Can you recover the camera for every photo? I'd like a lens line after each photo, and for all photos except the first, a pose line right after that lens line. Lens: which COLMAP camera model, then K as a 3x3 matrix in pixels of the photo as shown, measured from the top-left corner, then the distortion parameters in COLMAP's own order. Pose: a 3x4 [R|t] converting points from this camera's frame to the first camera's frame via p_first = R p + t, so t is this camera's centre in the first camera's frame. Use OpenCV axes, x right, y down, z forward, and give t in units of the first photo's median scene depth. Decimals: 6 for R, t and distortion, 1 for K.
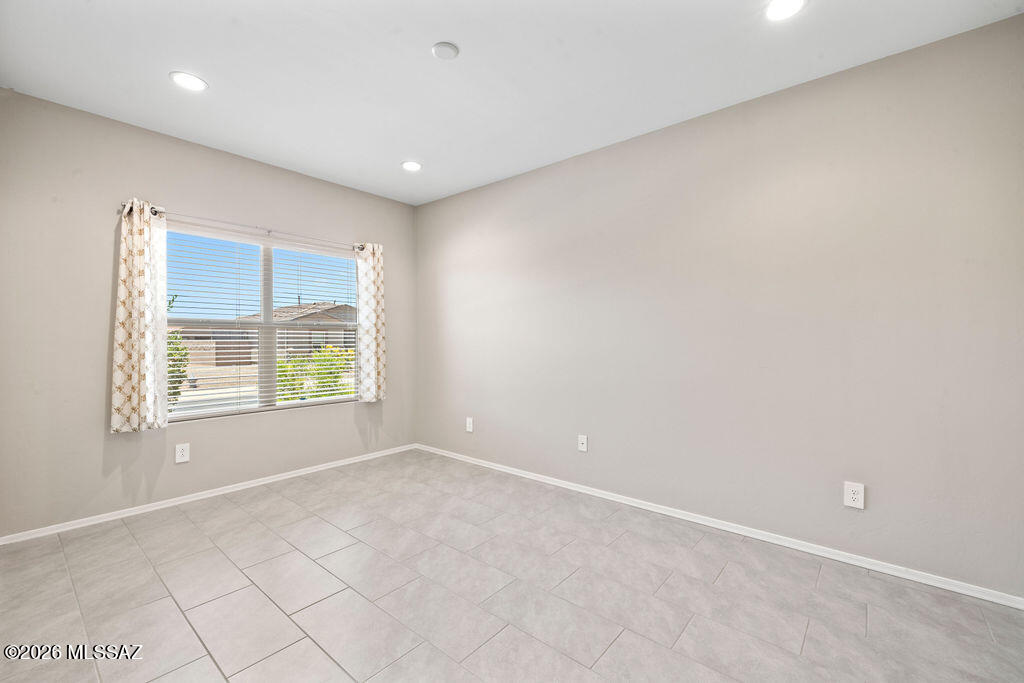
lens RADIAL K [[428.7, 0, 510.1], [0, 428.7, 338.9], [0, 0, 1]] dist [0.005041, 0.000312]
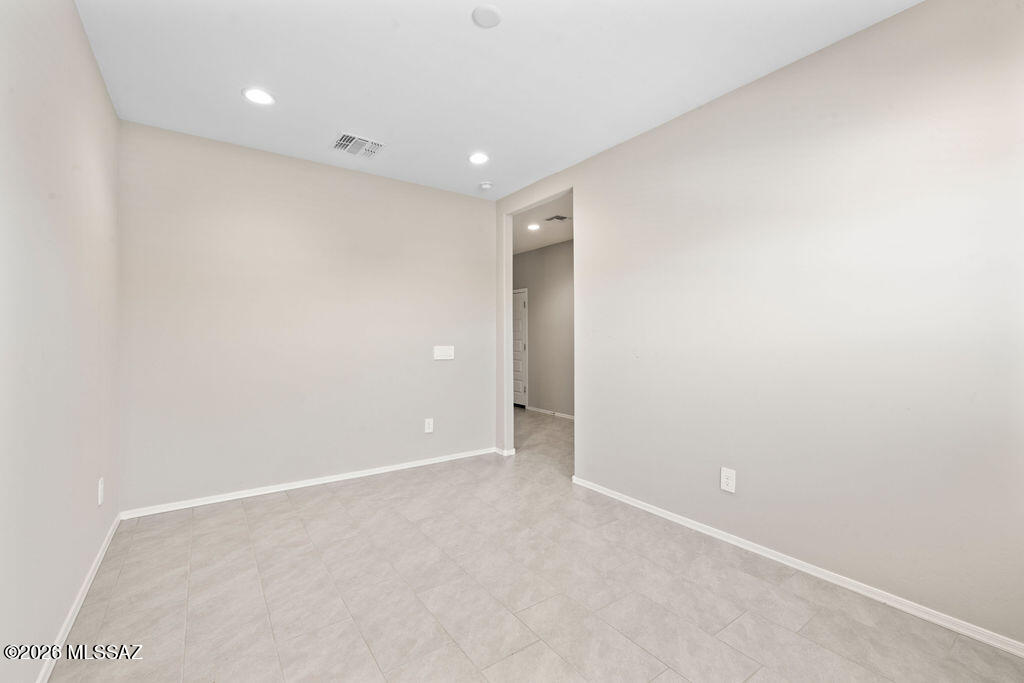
lens RADIAL K [[428.7, 0, 511.8], [0, 428.7, 339.5], [0, 0, 1]] dist [0.005041, 0.000312]
pose [[-0.968696, -0.001470, 0.248247, -0.430360], [-0.000413, 0.999991, 0.004309, 0.000662], [-0.248251, 0.004071, -0.968687, 1.909764]]
